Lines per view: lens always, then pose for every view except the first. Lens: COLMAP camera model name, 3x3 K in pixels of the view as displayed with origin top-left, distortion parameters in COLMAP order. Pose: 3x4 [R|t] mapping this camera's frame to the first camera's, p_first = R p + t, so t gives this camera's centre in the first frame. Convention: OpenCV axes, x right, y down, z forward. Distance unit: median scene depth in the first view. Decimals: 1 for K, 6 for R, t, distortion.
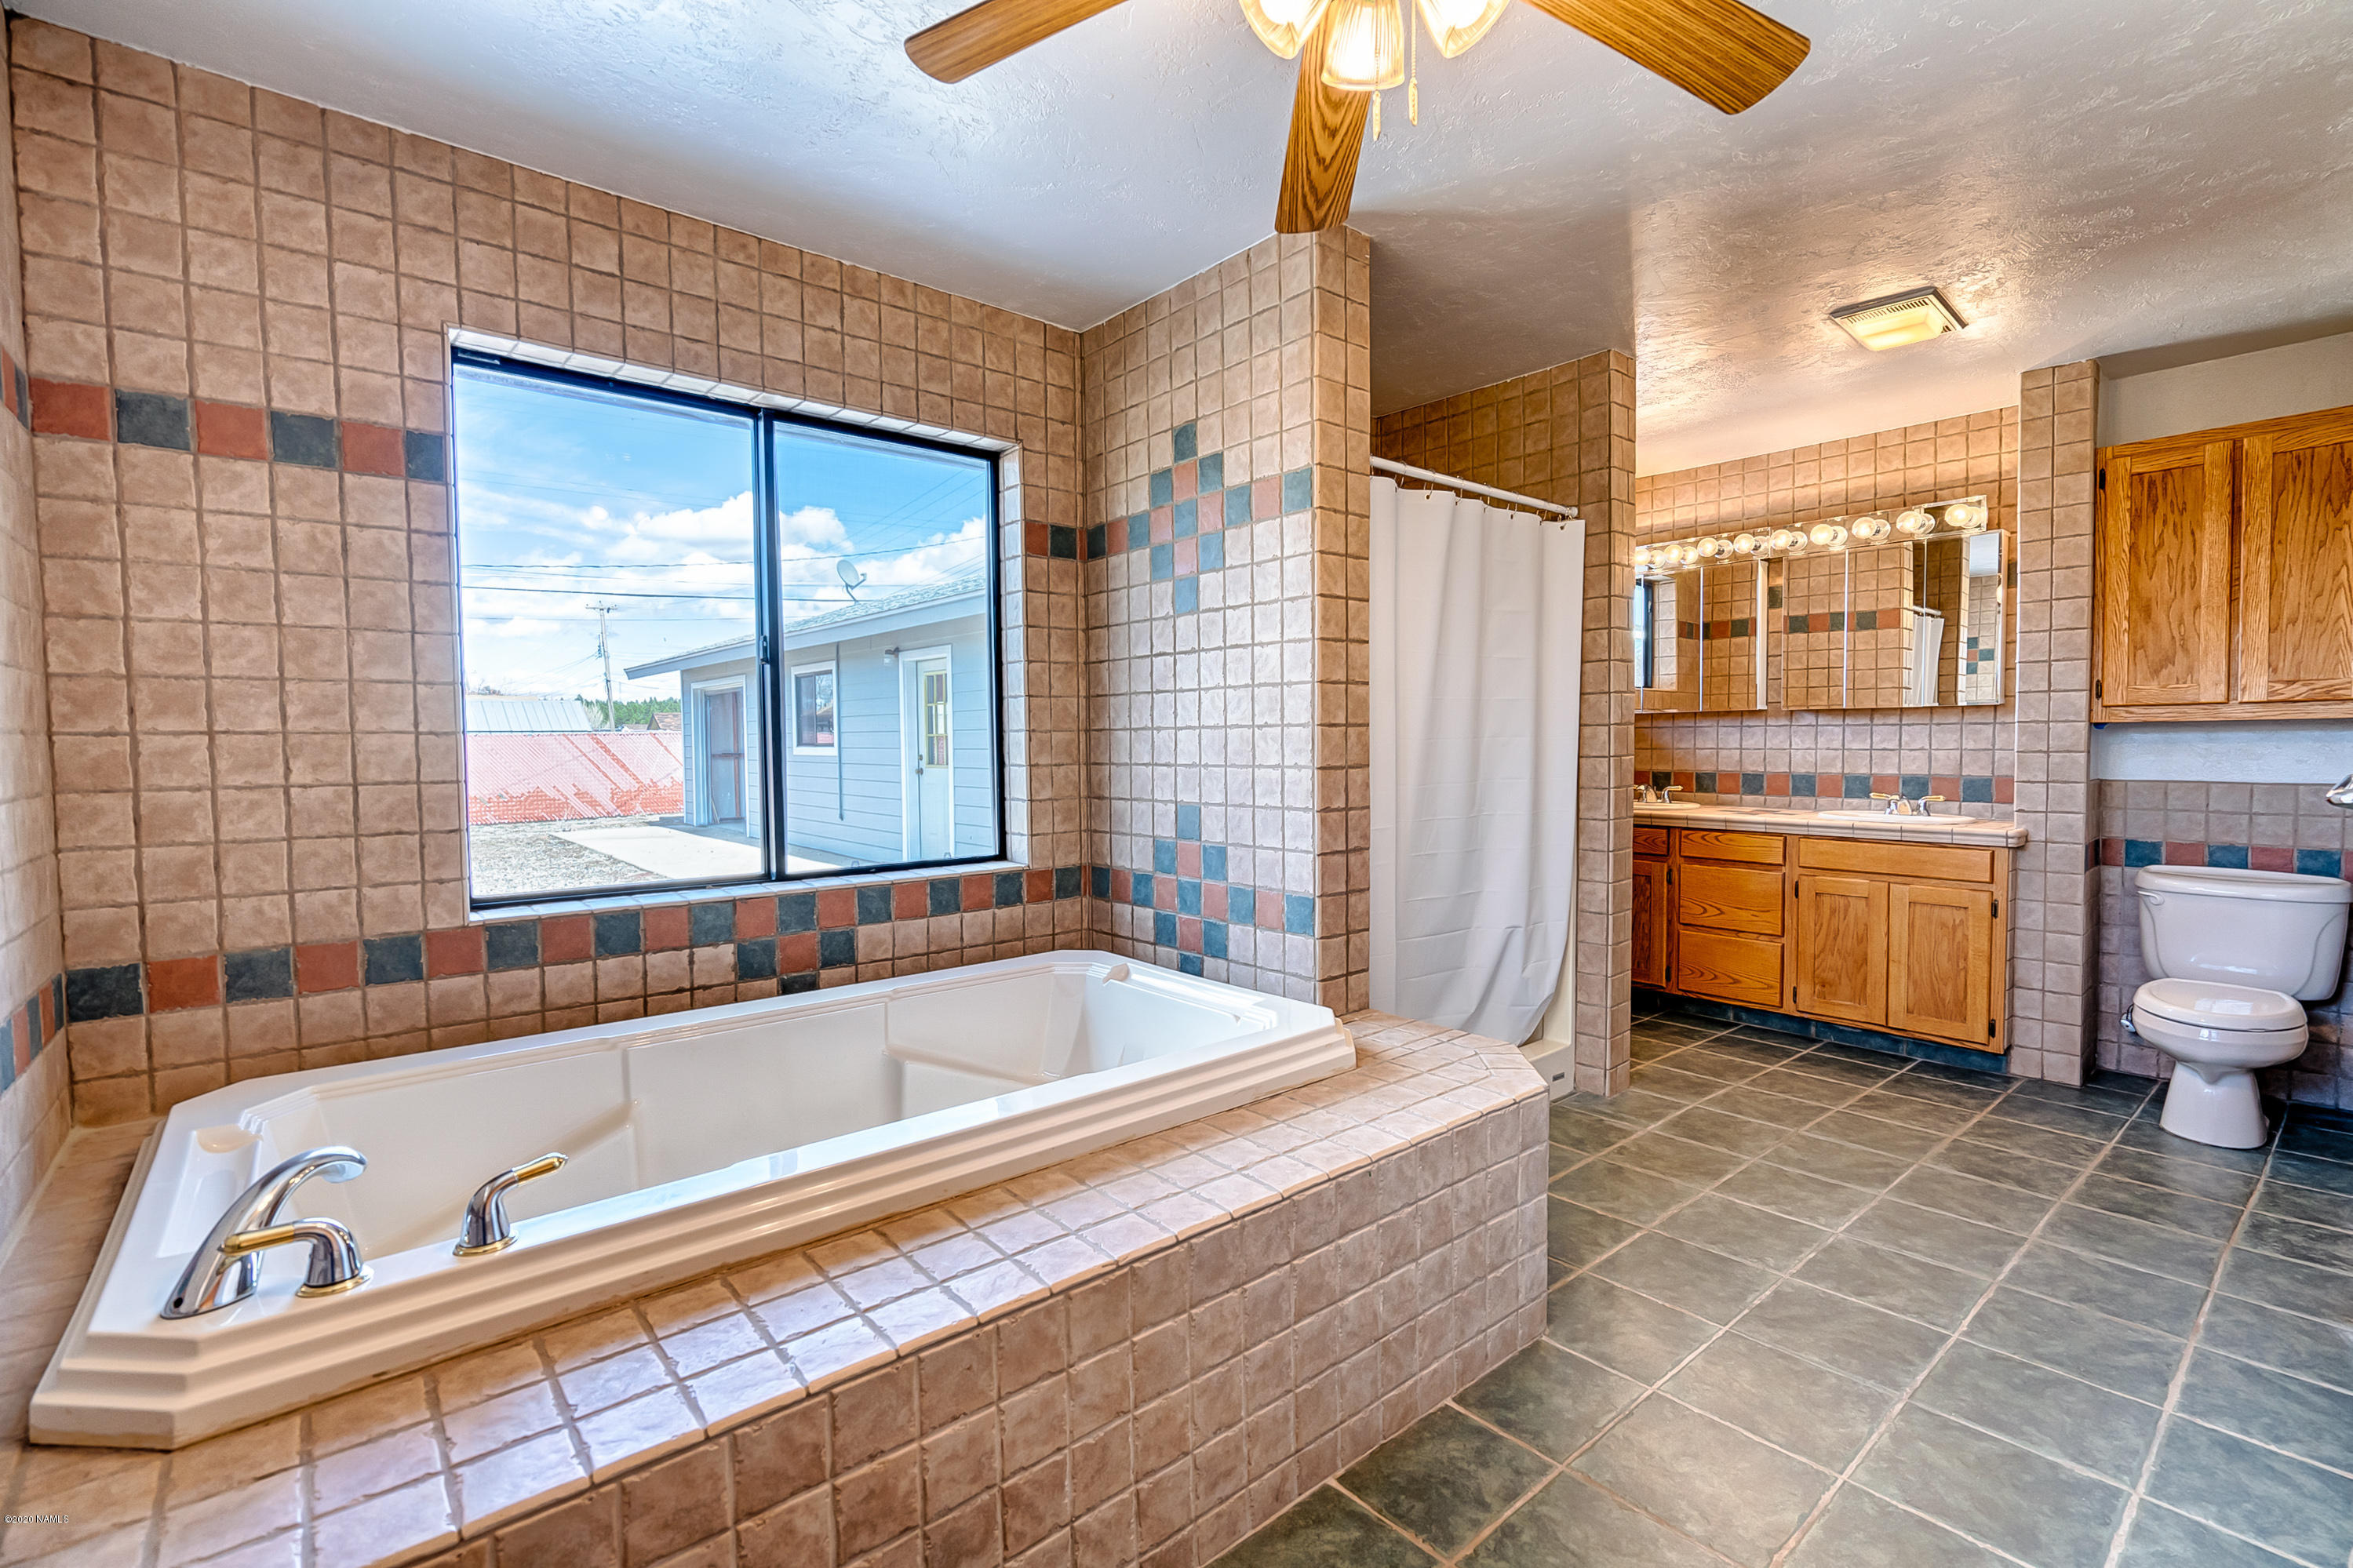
lens RADIAL K [[1051.5, 0, 1175.8], [0, 1051.5, 781.6], [0, 0, 1]] dist [0.001425, 0.001225]
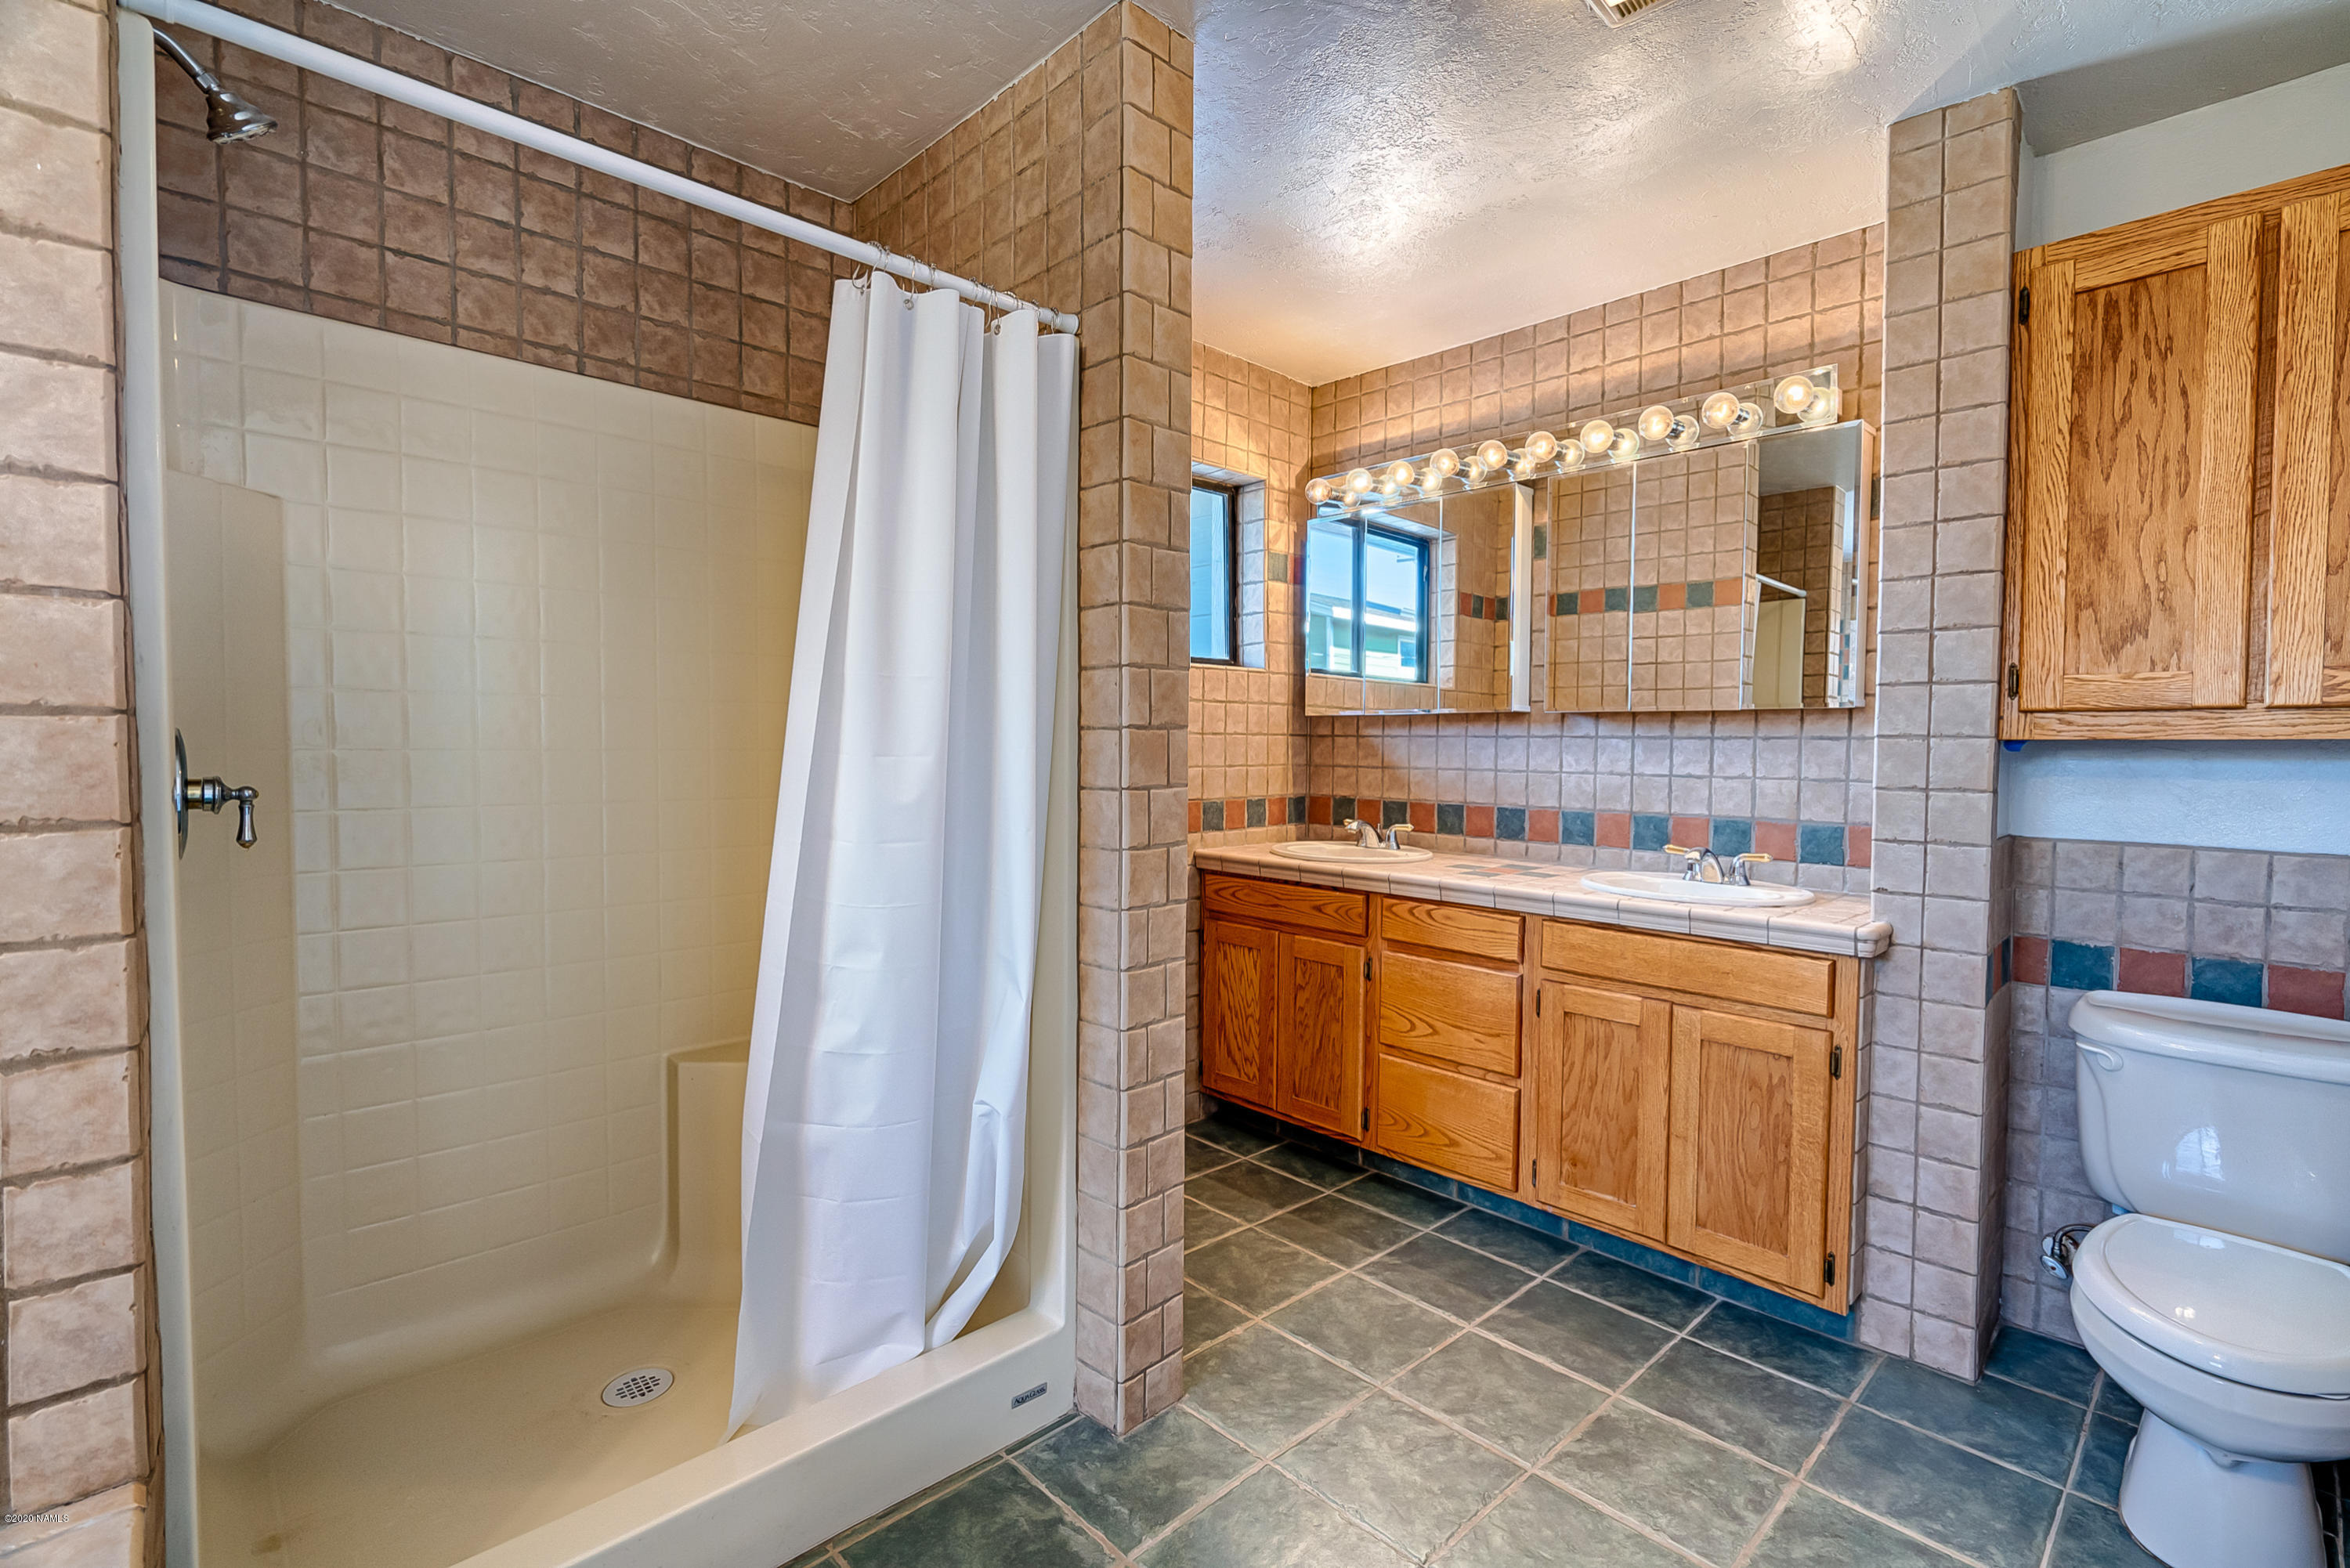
lens RADIAL K [[1050.3, 0, 1176.0], [0, 1050.3, 781.0], [0, 0, 1]] dist [0.001425, 0.001225]
pose [[0.998203, 0.014691, 0.058095, 0.384133], [-0.014473, 0.999887, -0.004166, -0.024404], [-0.058149, 0.003317, 0.998302, 0.449570]]
